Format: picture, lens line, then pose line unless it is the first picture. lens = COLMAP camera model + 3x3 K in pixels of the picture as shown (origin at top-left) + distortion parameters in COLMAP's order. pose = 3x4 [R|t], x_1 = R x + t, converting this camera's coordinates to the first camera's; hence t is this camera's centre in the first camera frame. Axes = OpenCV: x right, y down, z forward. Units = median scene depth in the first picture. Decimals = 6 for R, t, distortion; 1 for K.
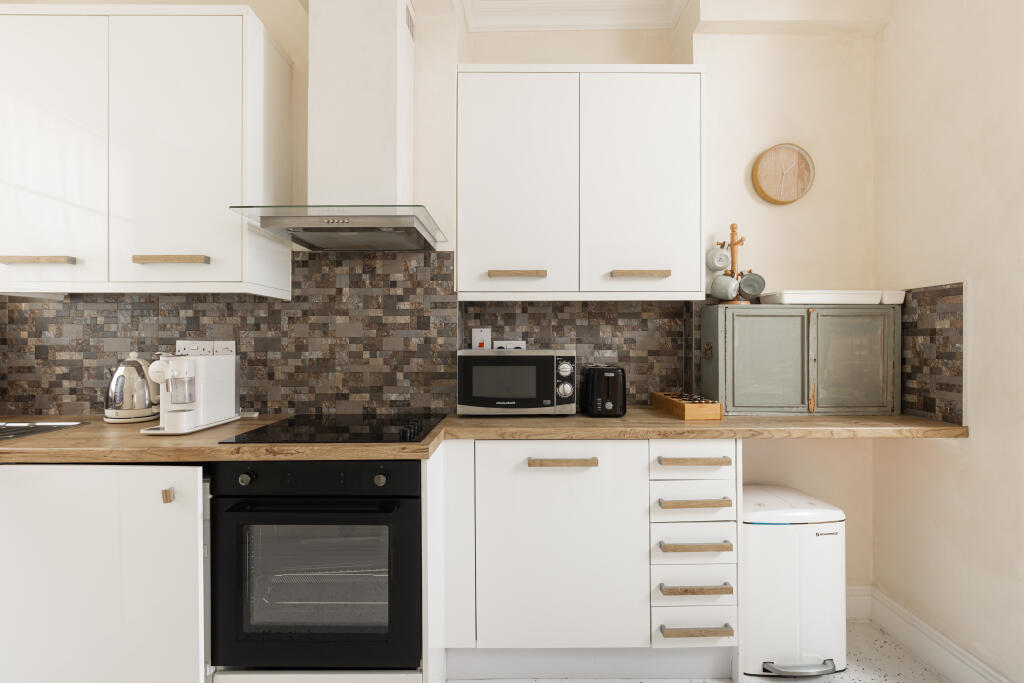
lens RADIAL K [[490.3, 0, 517.1], [0, 490.3, 341.4], [0, 0, 1]] dist [0.003227, 0.000349]
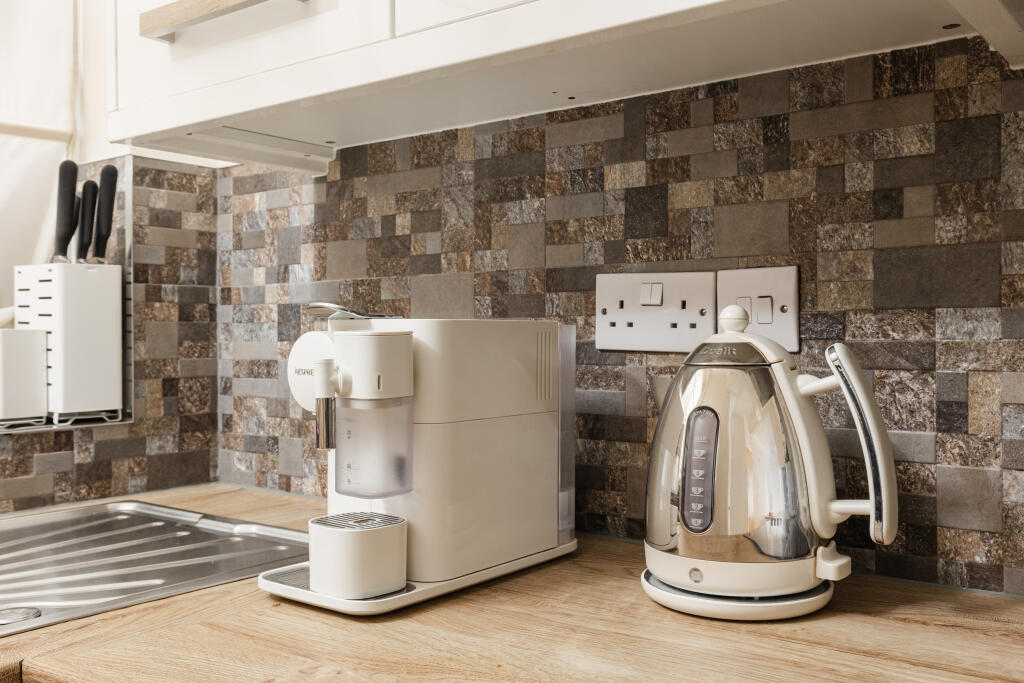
lens RADIAL K [[977.3, 0, 512.9], [0, 977.3, 337.4], [0, 0, 1]] dist [0.018459, 0.000000]
pose [[0.791364, -0.001971, -0.611342, -0.386330], [0.006714, 0.999963, 0.005468, 0.030468], [0.611308, -0.008431, 0.791347, 0.522966]]
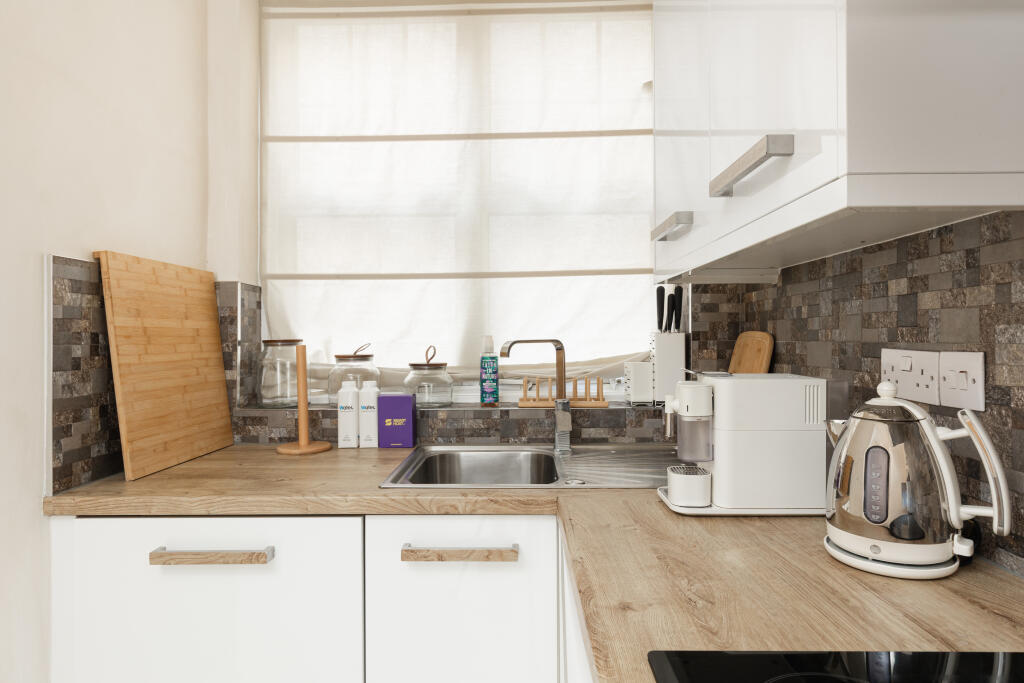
lens RADIAL K [[593.3, 0, 510.4], [0, 593.3, 343.8], [0, 0, 1]] dist [0.000762, -0.000466]
pose [[-0.014881, 0.010034, -0.999839, -0.138307], [0.005768, 0.999934, 0.009949, -0.014017], [0.999873, -0.005619, -0.014938, 0.662062]]
